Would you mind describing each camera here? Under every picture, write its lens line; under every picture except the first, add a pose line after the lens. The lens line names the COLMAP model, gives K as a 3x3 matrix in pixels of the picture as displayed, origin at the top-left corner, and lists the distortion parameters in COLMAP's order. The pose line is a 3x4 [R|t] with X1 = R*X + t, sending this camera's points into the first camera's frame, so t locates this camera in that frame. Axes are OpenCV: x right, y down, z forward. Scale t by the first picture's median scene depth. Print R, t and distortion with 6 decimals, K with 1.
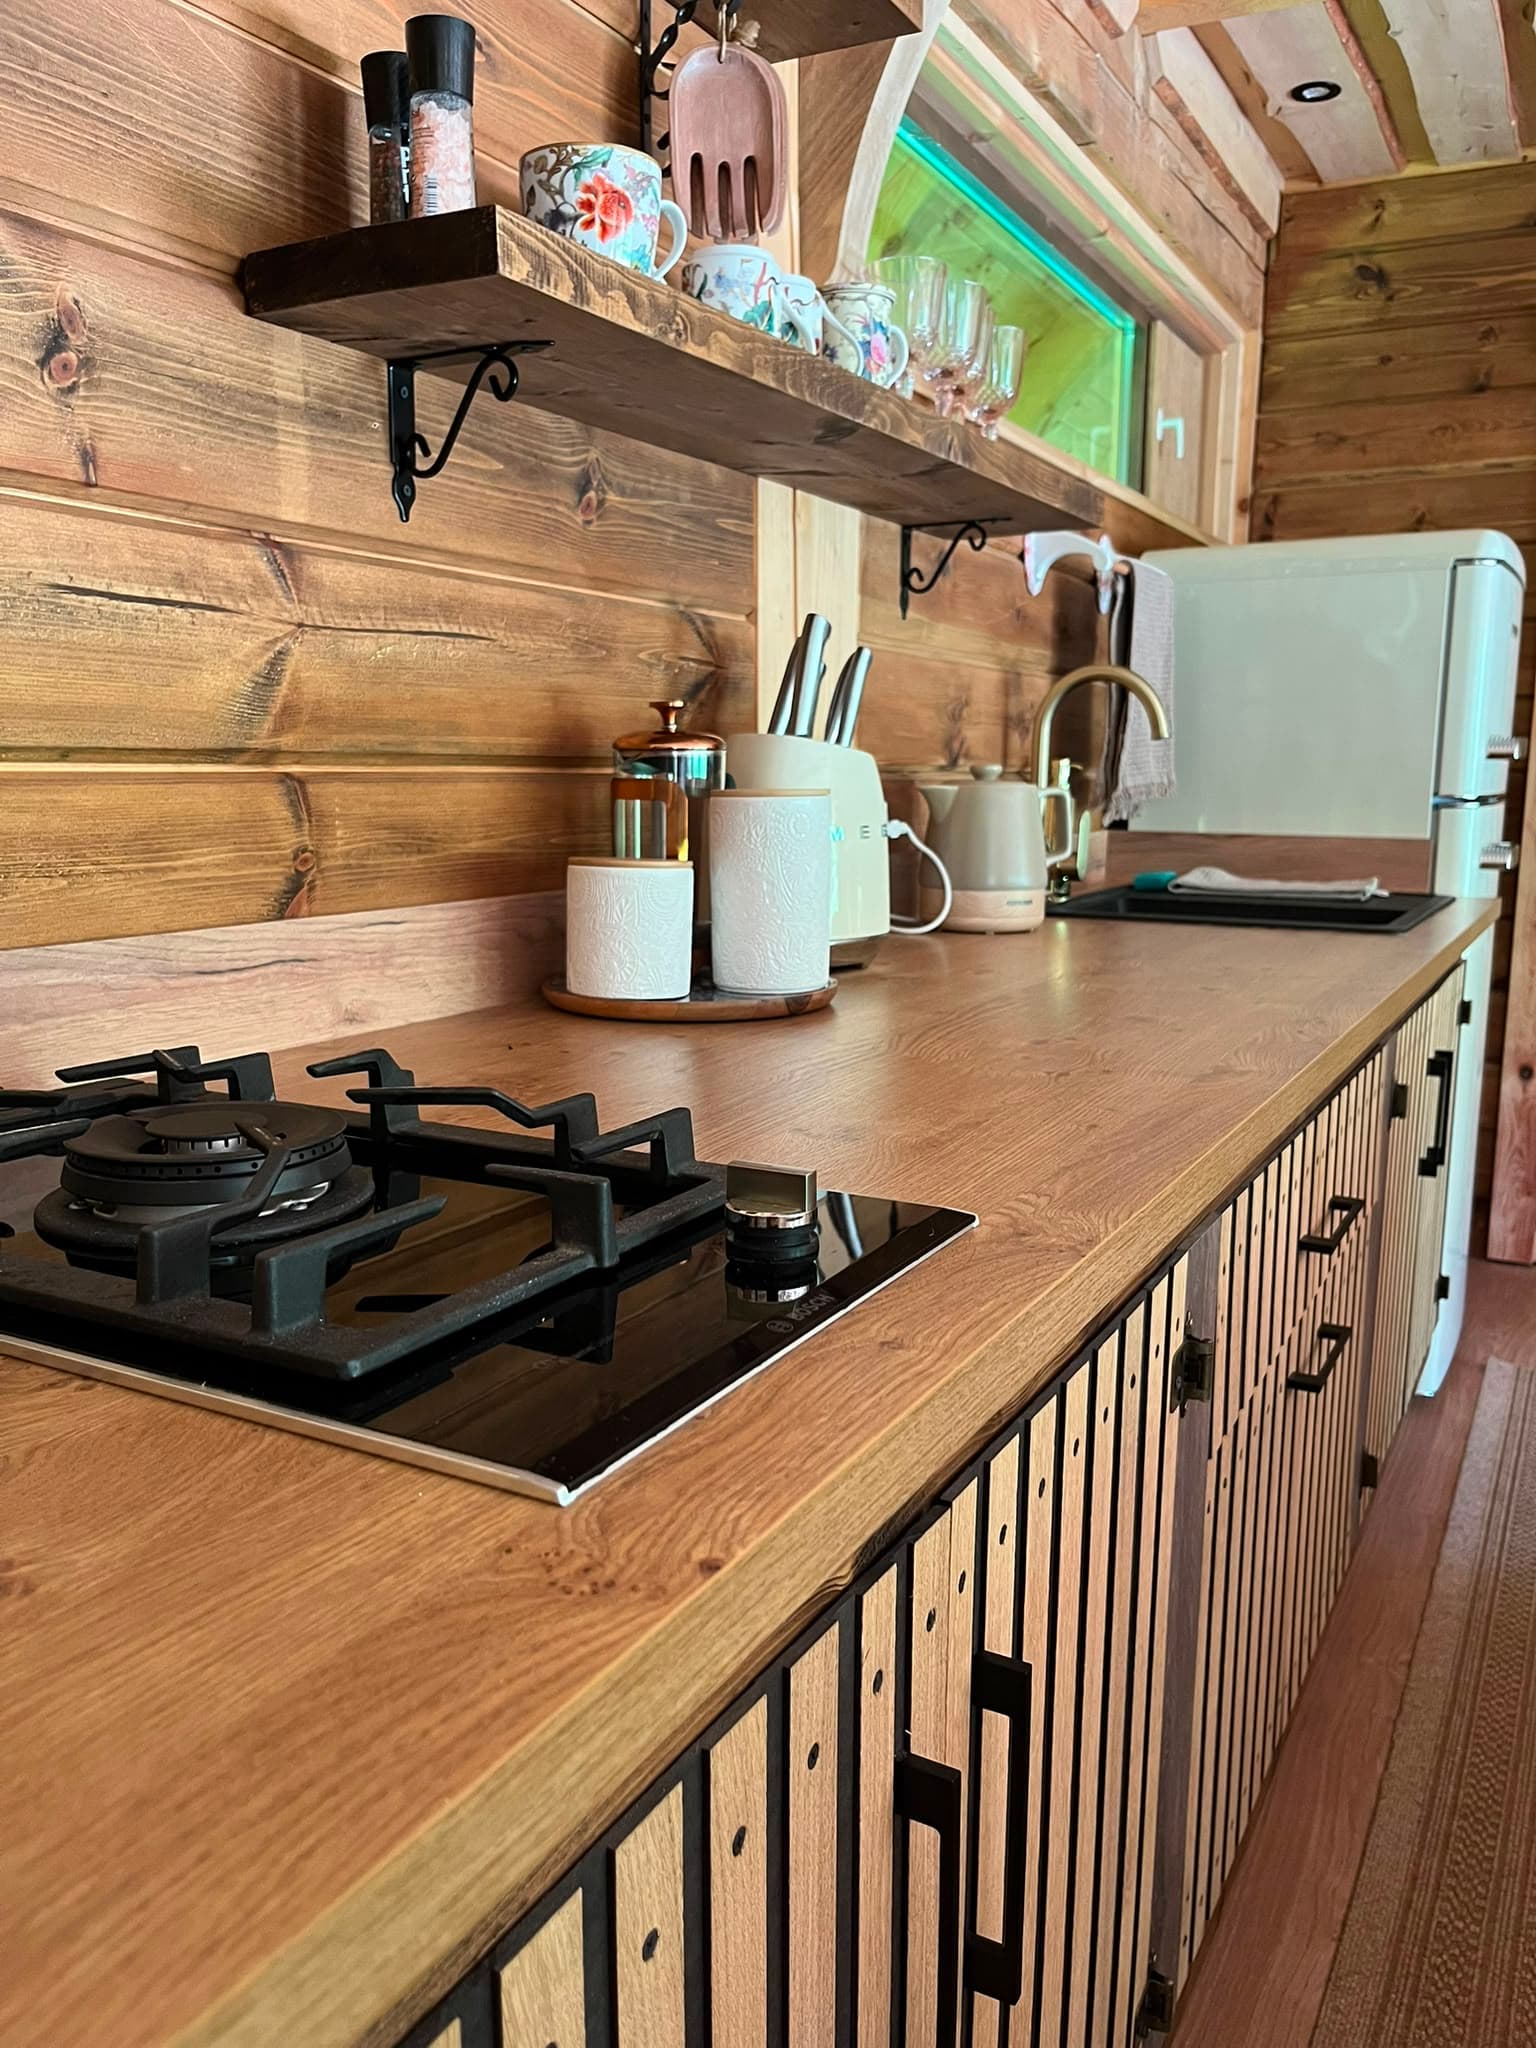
lens RADIAL K [[1548.9, 0, 770.3], [0, 1548.9, 1026.2], [0, 0, 1]] dist [0.033060, -0.014797]
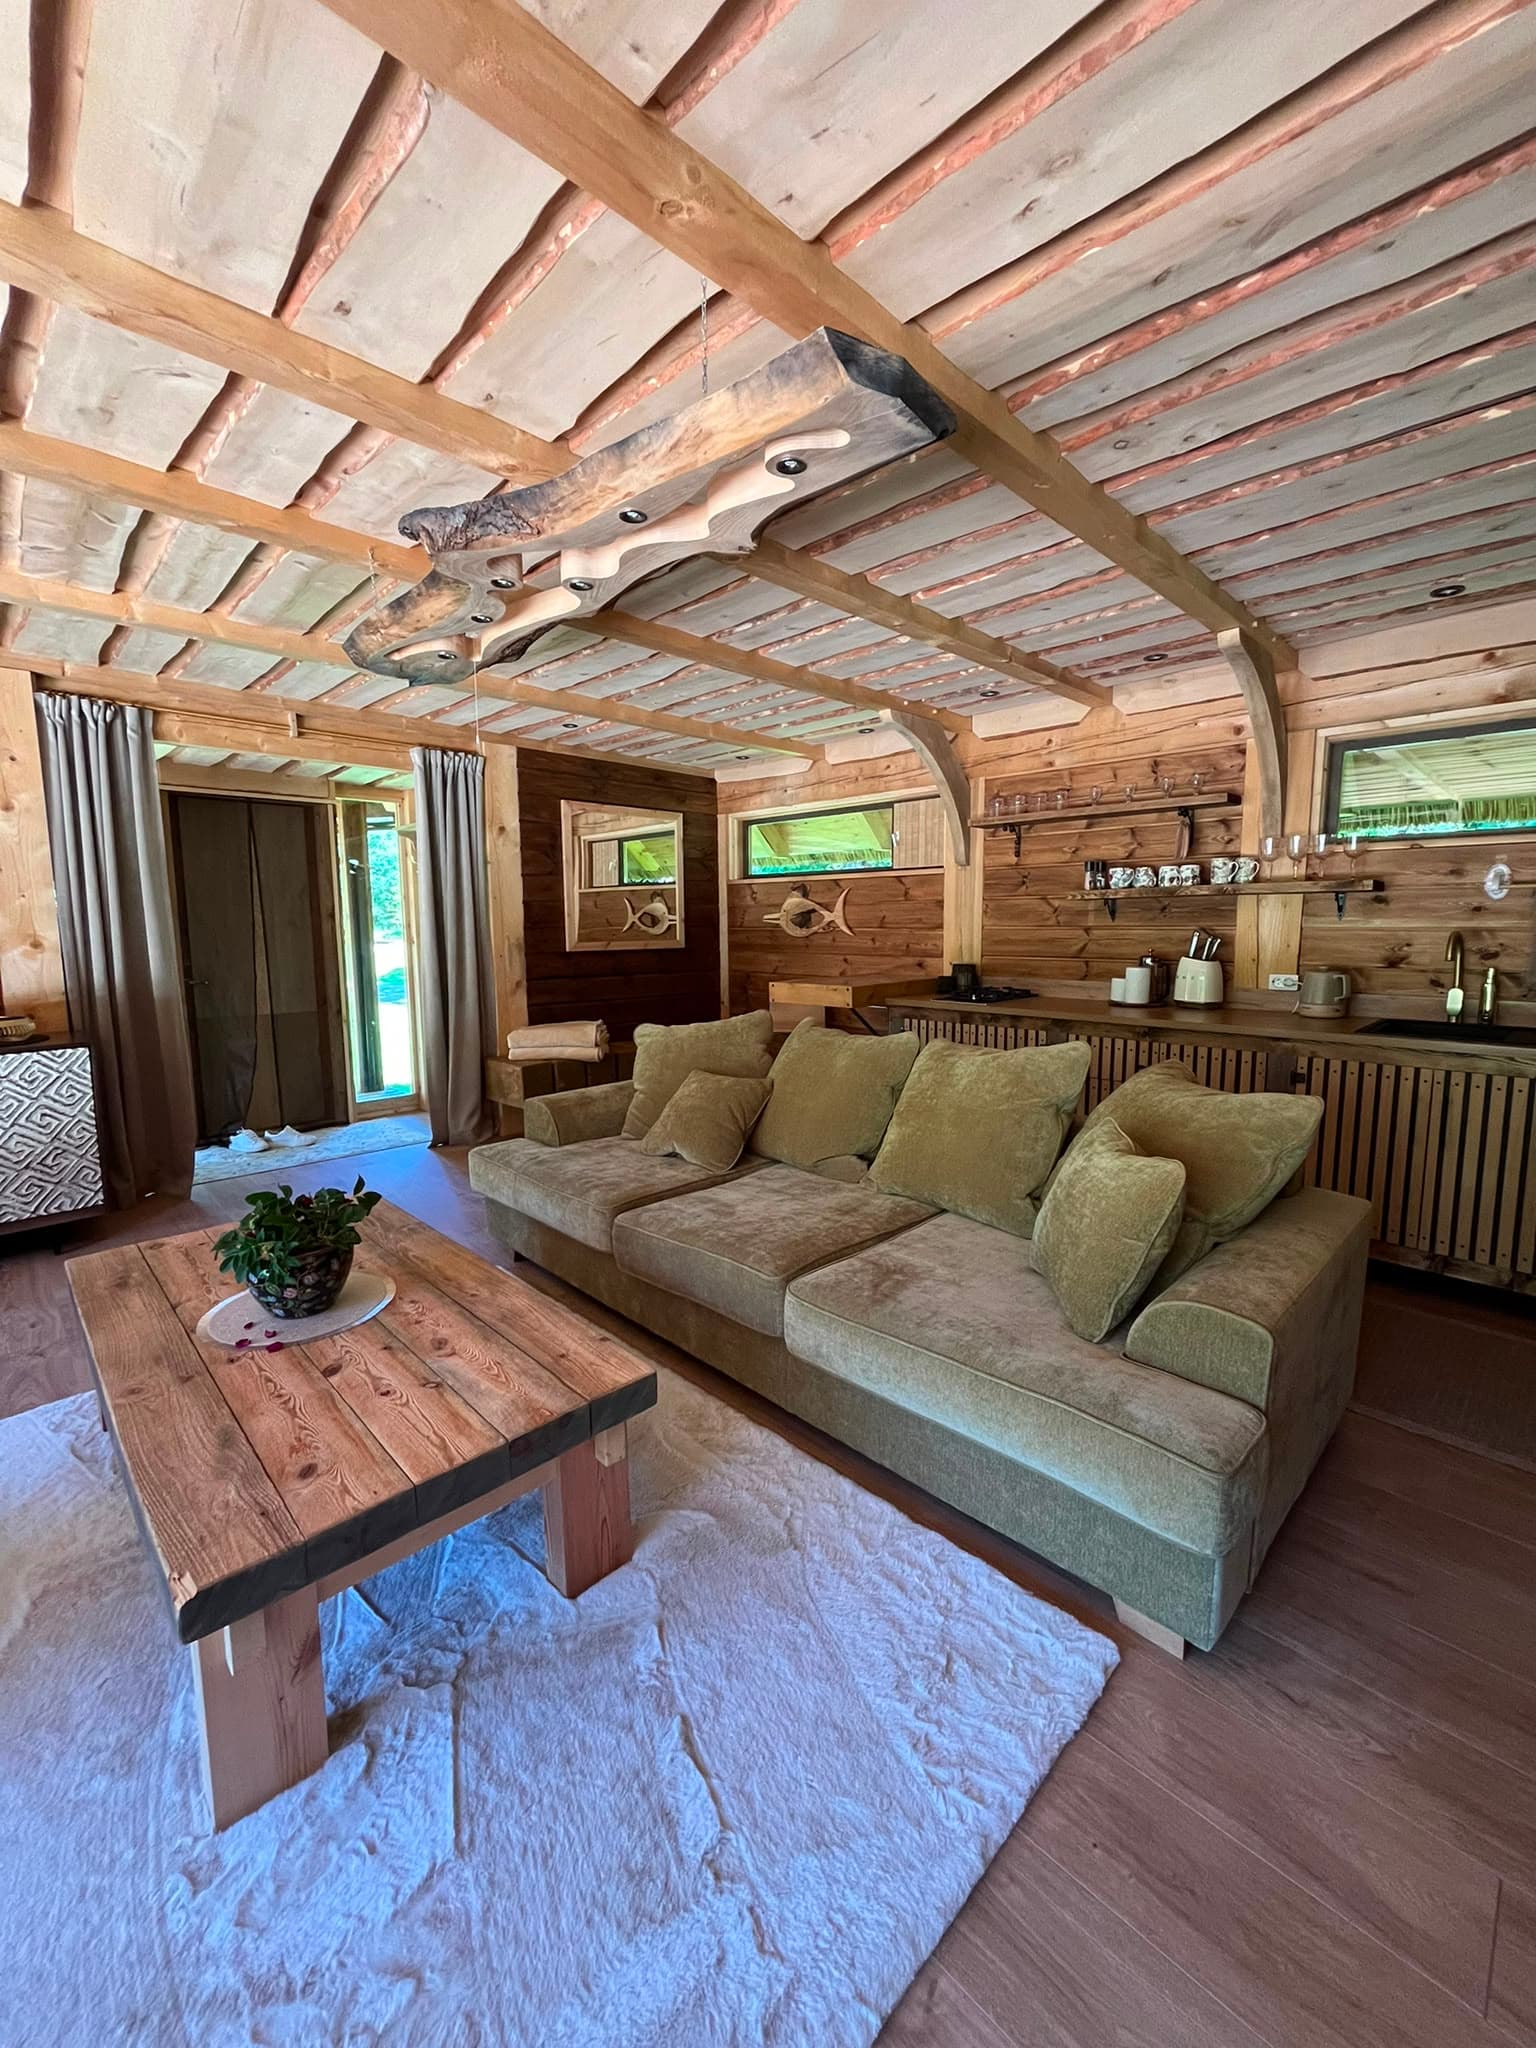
lens RADIAL K [[827.7, 0, 768.7], [0, 827.7, 1023.0], [0, 0, 1]] dist [-0.000979, -0.000065]
pose [[-0.284446, 0.111696, -0.952163, 2.970712], [-0.154607, 0.974845, 0.160543, -0.211404], [0.946143, 0.192876, -0.260022, 0.530412]]
